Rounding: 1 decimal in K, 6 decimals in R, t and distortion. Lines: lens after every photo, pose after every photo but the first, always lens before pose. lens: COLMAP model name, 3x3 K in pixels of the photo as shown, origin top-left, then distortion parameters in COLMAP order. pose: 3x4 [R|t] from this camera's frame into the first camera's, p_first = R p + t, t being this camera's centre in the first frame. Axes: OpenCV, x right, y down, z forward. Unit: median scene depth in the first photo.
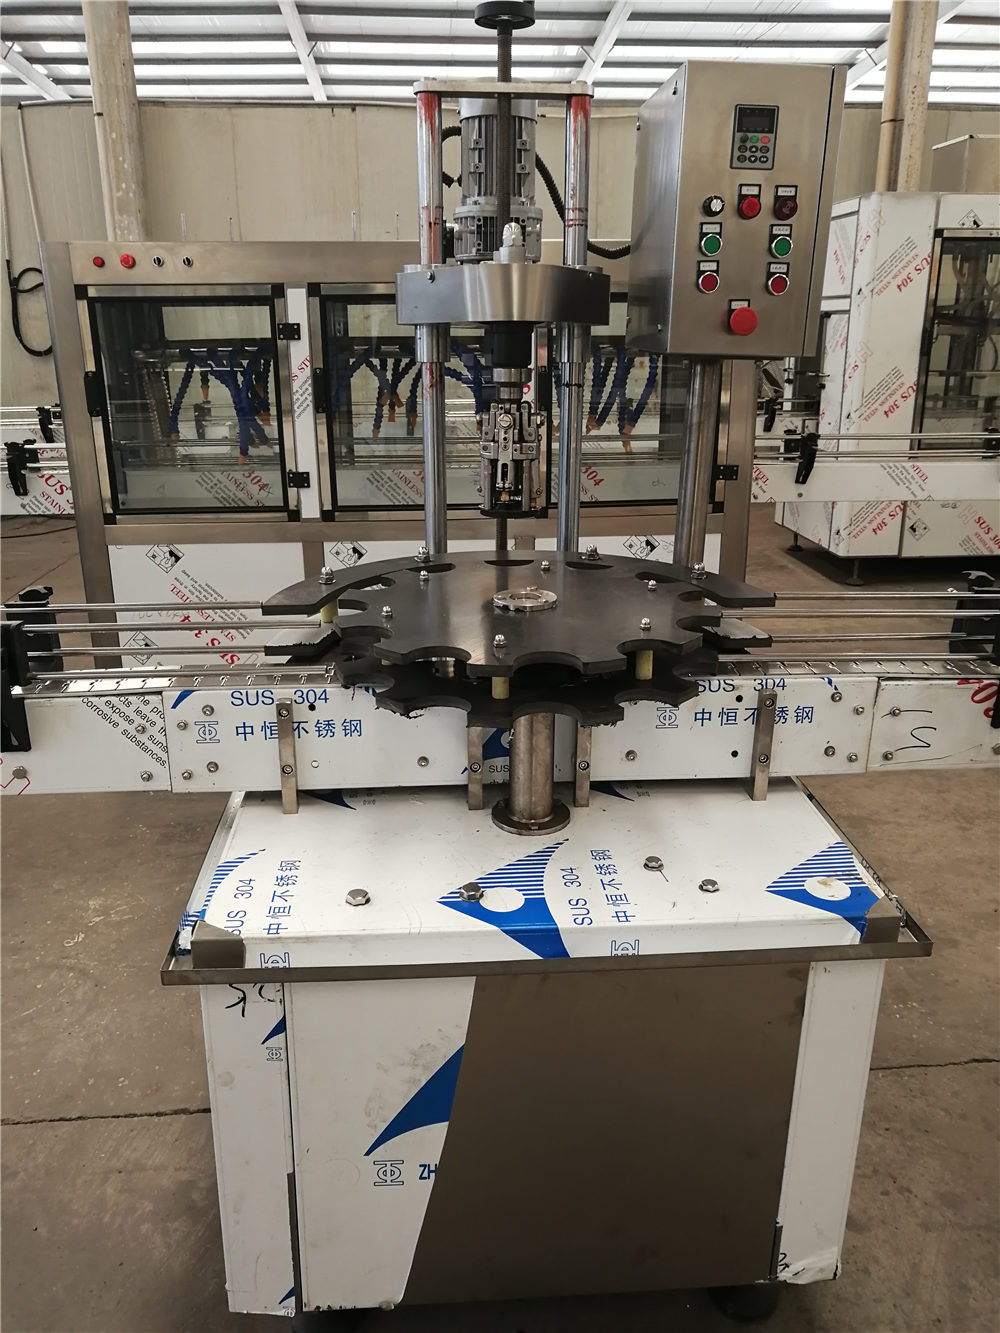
lens RADIAL K [[1038.2, 0, 504.4], [0, 1038.2, 664.1], [0, 0, 1]] dist [-0.016678, 0.013908]
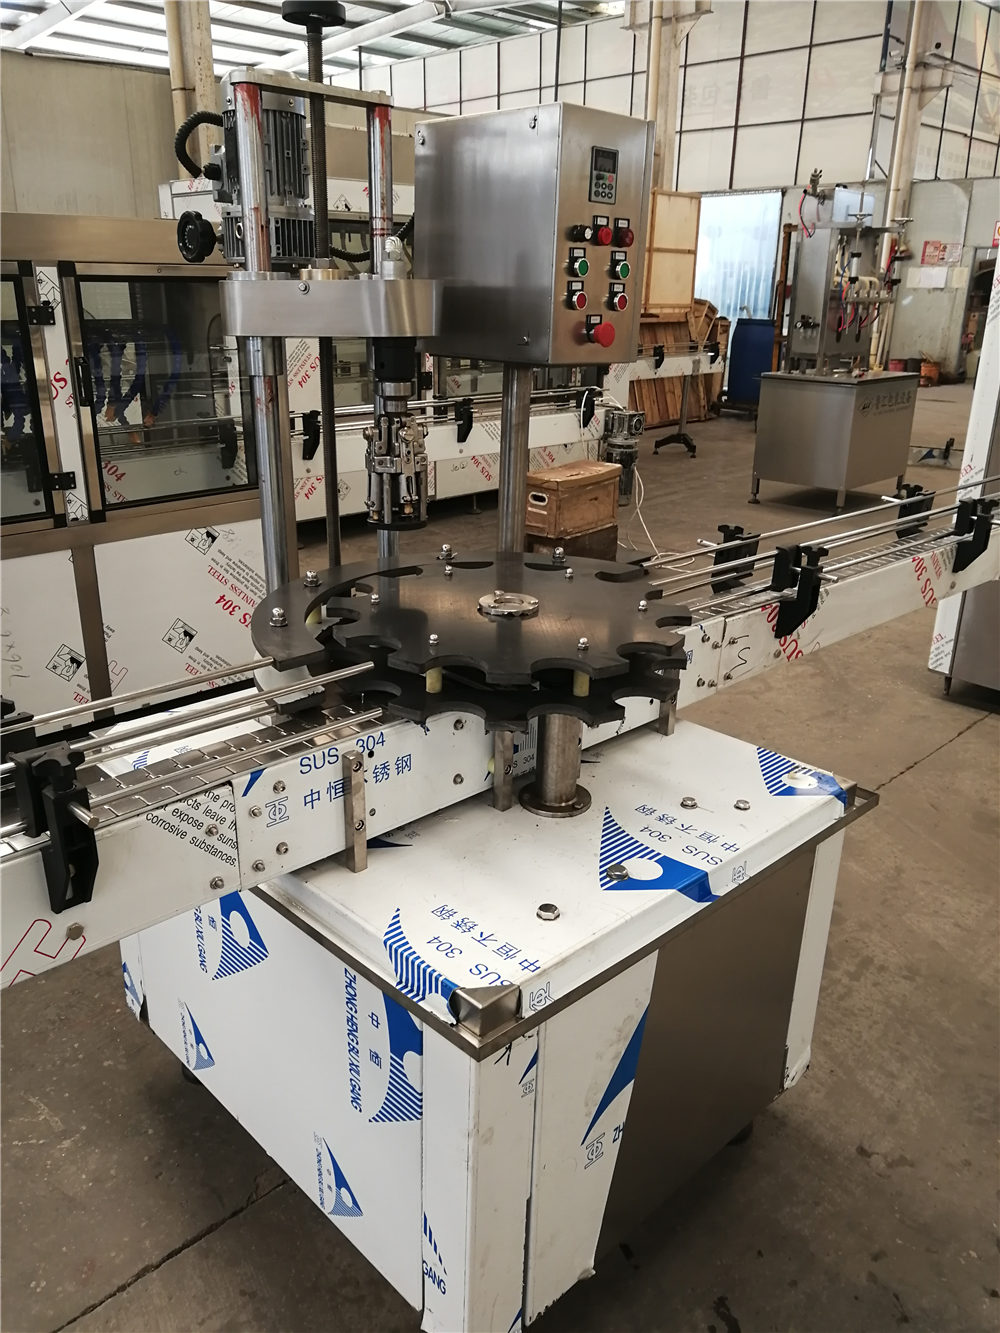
lens RADIAL K [[1038.2, 0, 499.9], [0, 1038.2, 664.3], [0, 0, 1]] dist [-0.016678, 0.013908]
pose [[0.769019, -0.206859, 0.604830, -0.271948], [0.184395, 0.977757, 0.099953, -0.046655], [-0.612053, 0.034662, 0.790057, 0.073287]]
